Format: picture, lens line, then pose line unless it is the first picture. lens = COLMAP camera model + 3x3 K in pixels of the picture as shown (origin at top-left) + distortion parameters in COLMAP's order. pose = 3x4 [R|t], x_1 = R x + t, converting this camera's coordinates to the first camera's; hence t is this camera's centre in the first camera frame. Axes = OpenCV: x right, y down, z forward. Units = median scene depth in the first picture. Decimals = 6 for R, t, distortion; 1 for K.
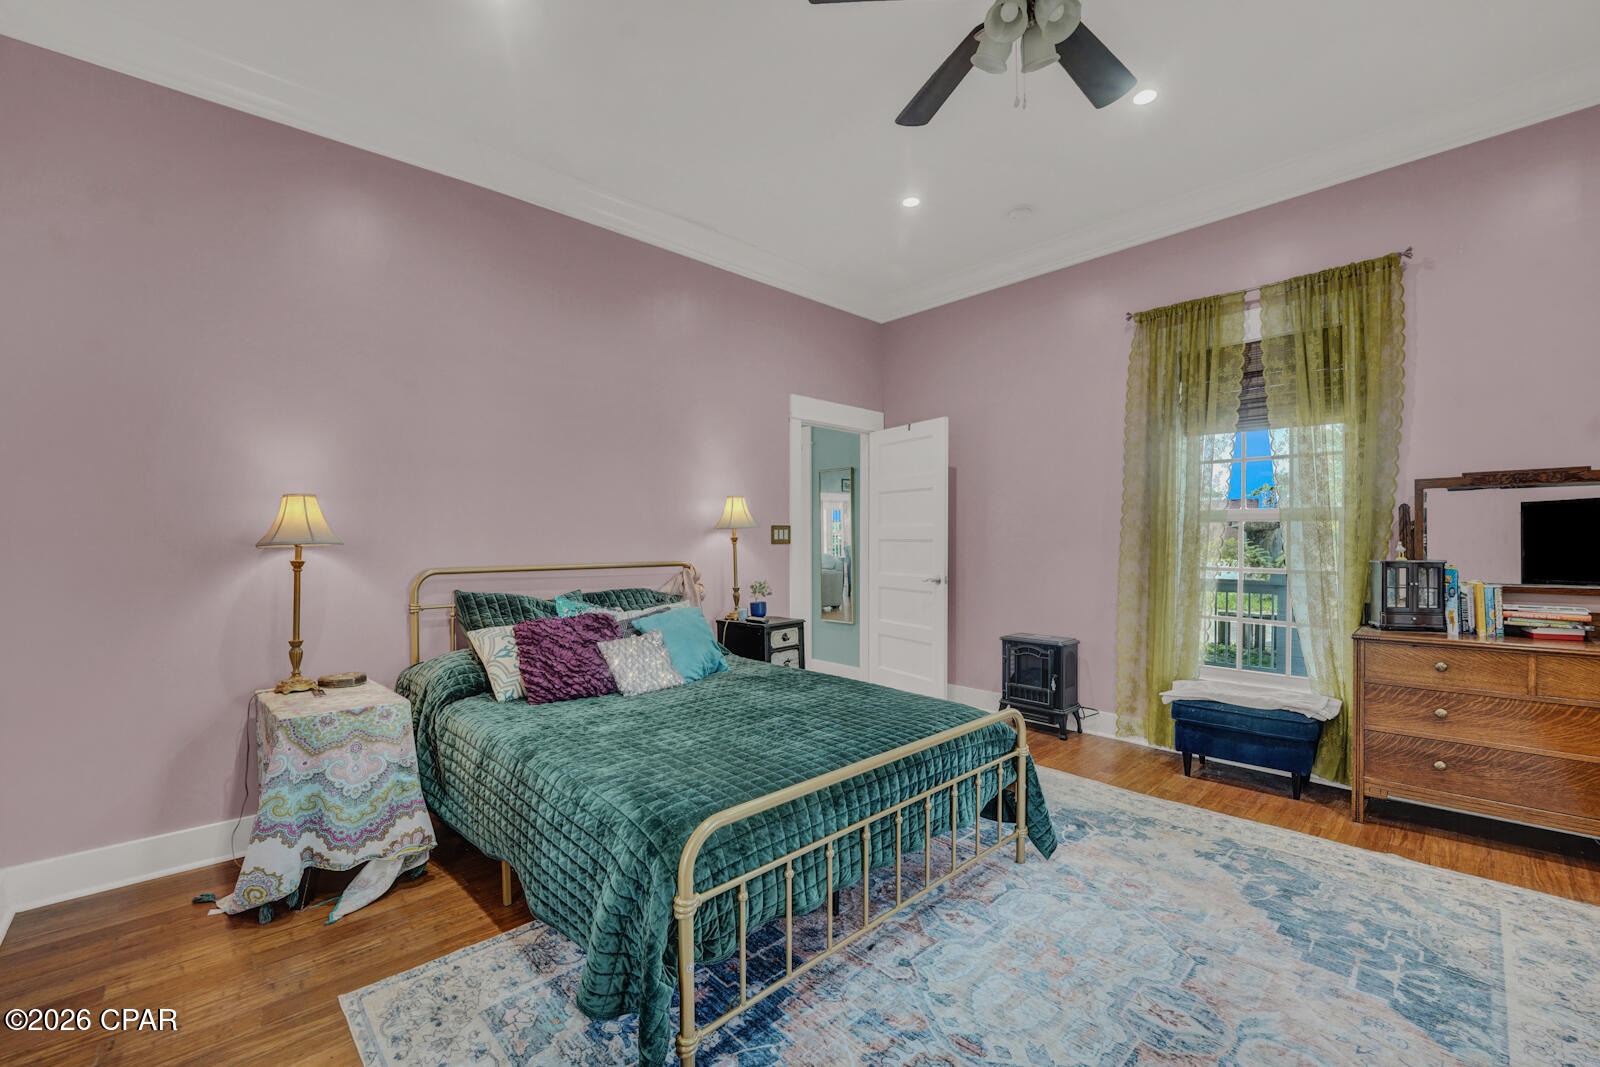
lens RADIAL K [[639.8, 0, 768.3], [0, 639.8, 547.4], [0, 0, 1]] dist [-0.020827, -0.000485]
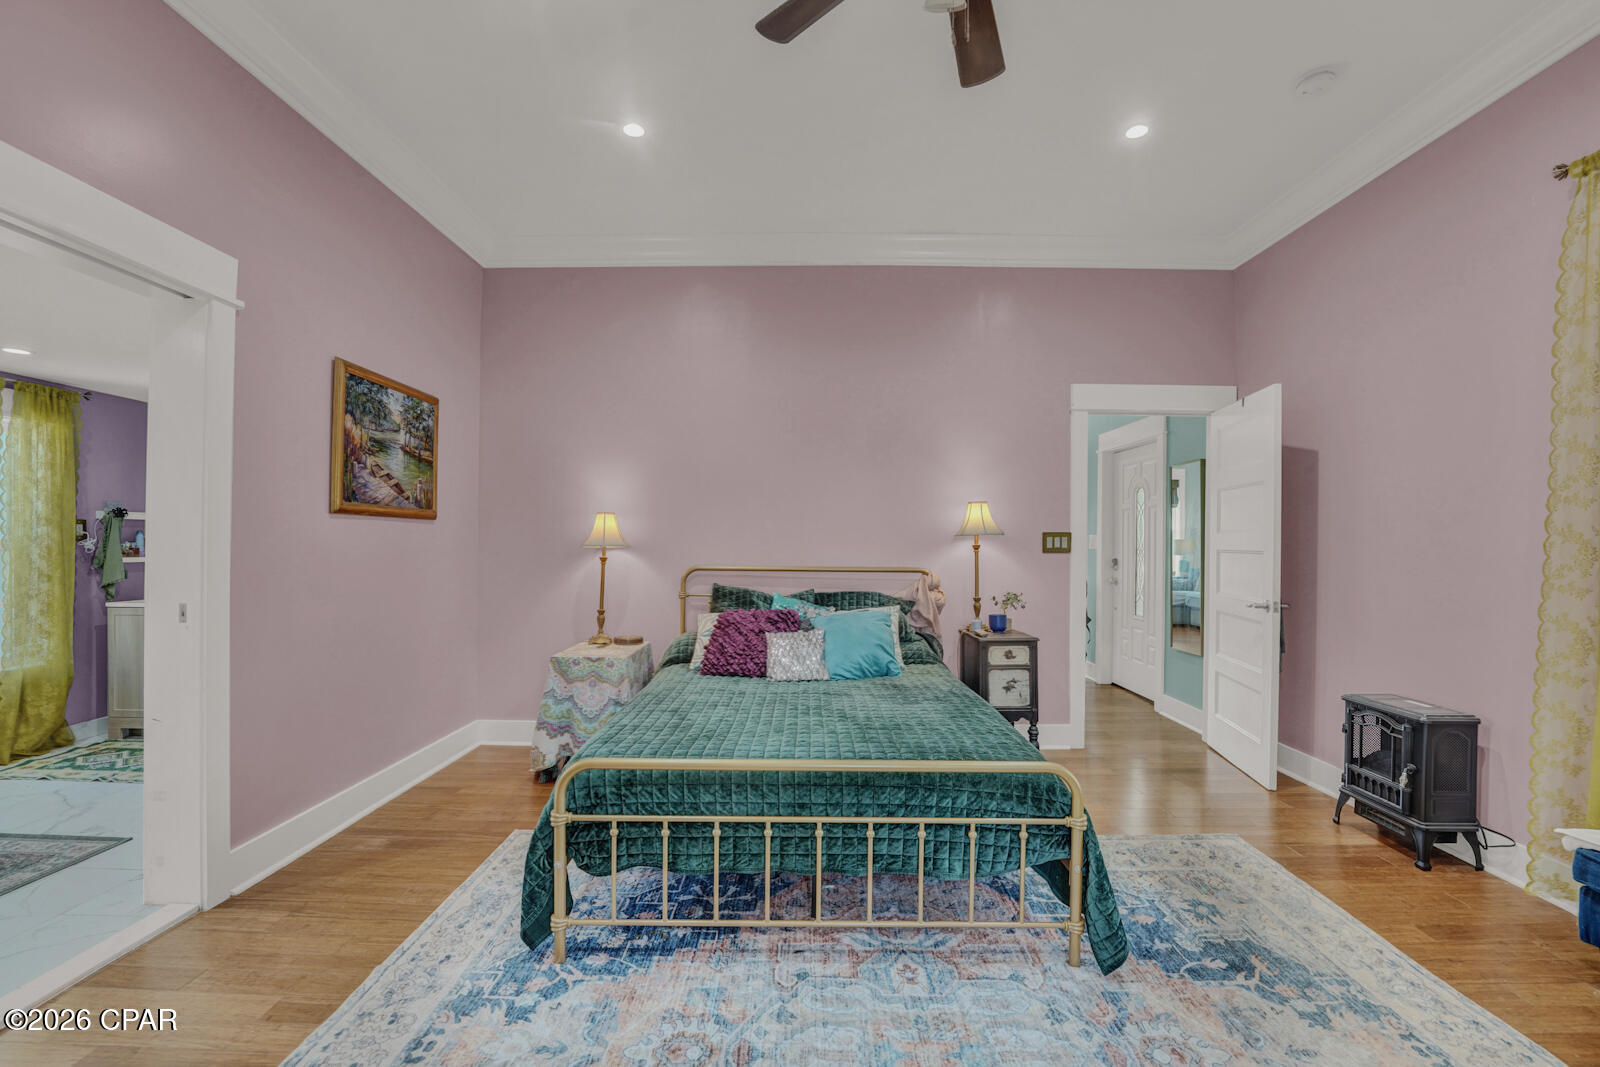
lens RADIAL K [[639.8, 0, 799.8], [0, 639.8, 544.8], [0, 0, 1]] dist [-0.020827, -0.000485]
pose [[0.746100, 0.009540, -0.665766, 0.399752], [-0.019035, 0.999794, -0.007005, -0.004274], [0.665562, 0.017899, 0.746128, 0.114715]]
